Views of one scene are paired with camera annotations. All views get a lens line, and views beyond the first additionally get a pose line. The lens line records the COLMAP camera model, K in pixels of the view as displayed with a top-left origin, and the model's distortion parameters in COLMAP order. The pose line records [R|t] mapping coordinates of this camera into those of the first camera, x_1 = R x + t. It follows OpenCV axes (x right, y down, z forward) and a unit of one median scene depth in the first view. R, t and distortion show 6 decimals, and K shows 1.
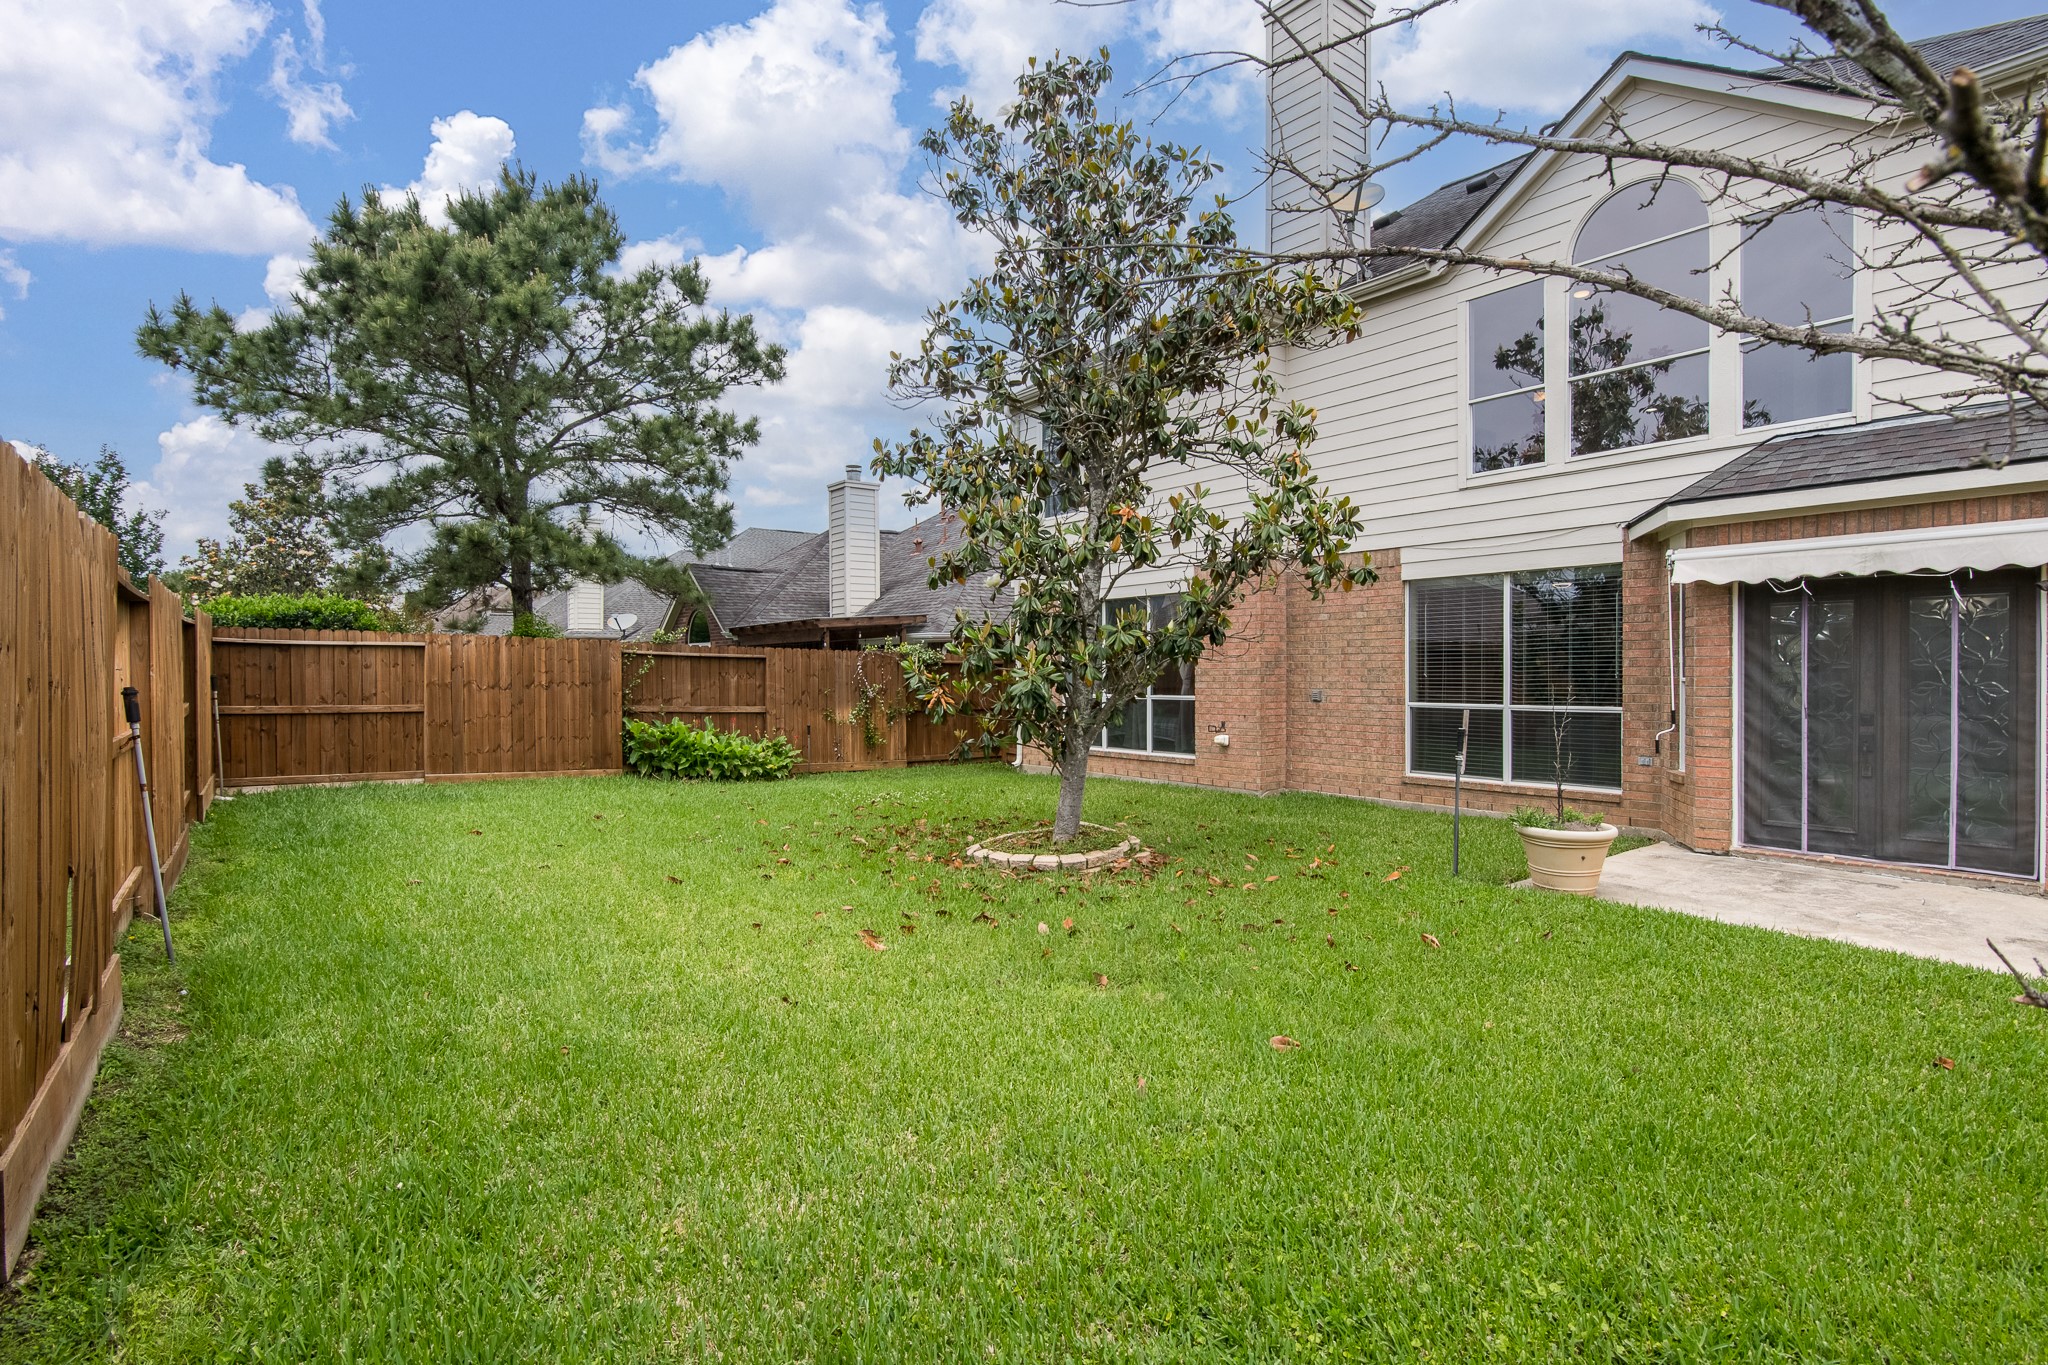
lens RADIAL K [[1009.3, 0, 1039.4], [0, 1009.3, 673.0], [0, 0, 1]] dist [-0.009891, 0.000587]
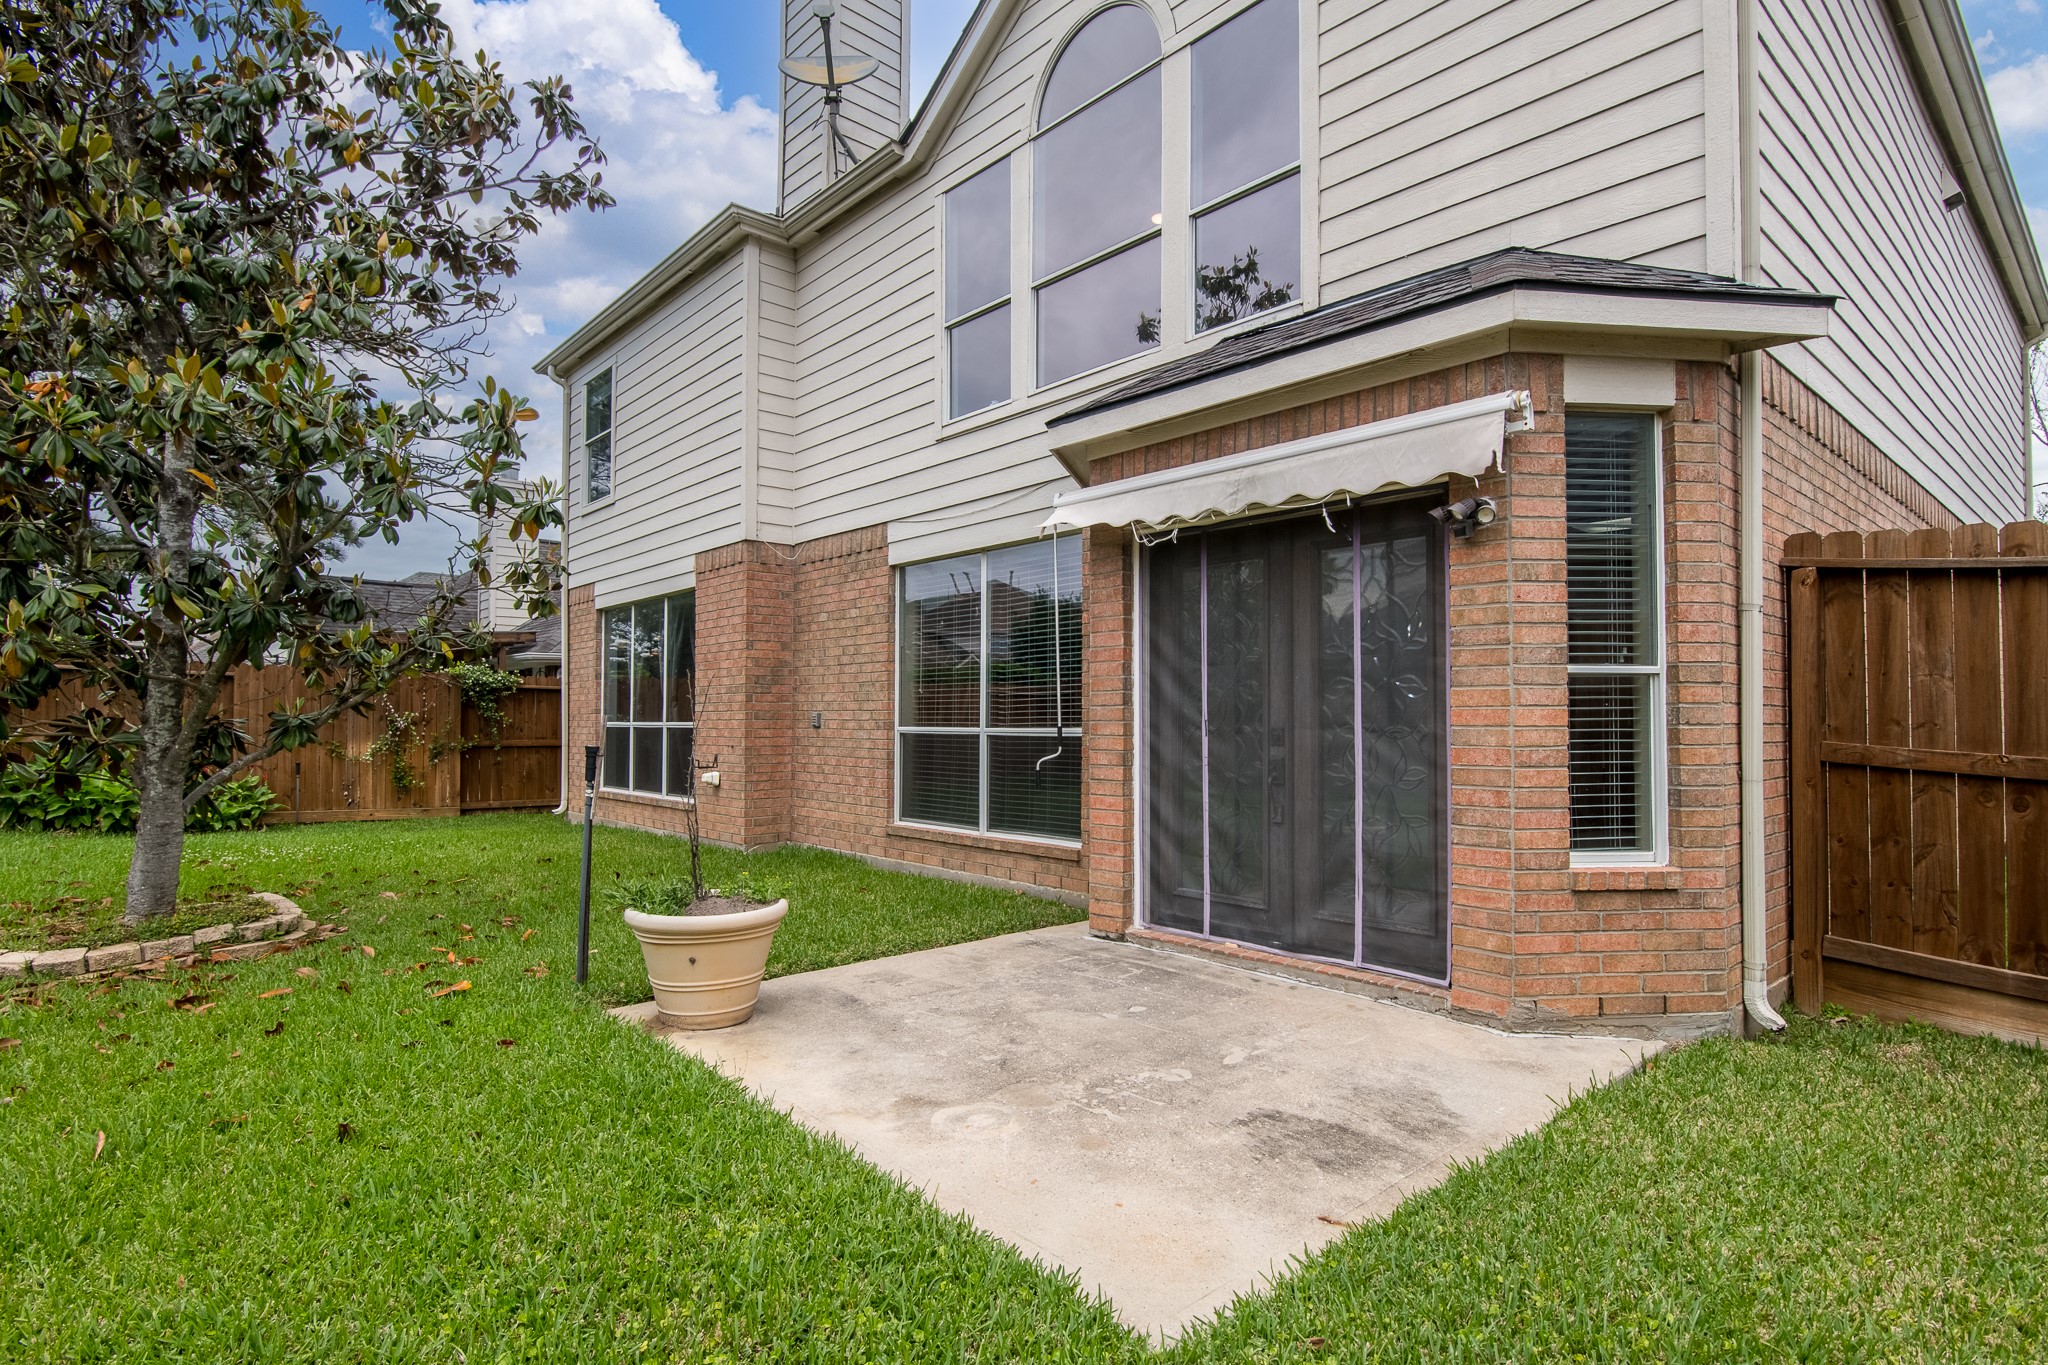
lens RADIAL K [[1034.4, 0, 1032.6], [0, 1034.4, 695.9], [0, 0, 1]] dist [-0.004055, -0.000130]
pose [[0.996969, 0.007117, 0.077471, 0.384936], [-0.005169, 0.999666, -0.025306, 0.023661], [-0.077625, 0.024829, 0.996673, 0.208038]]
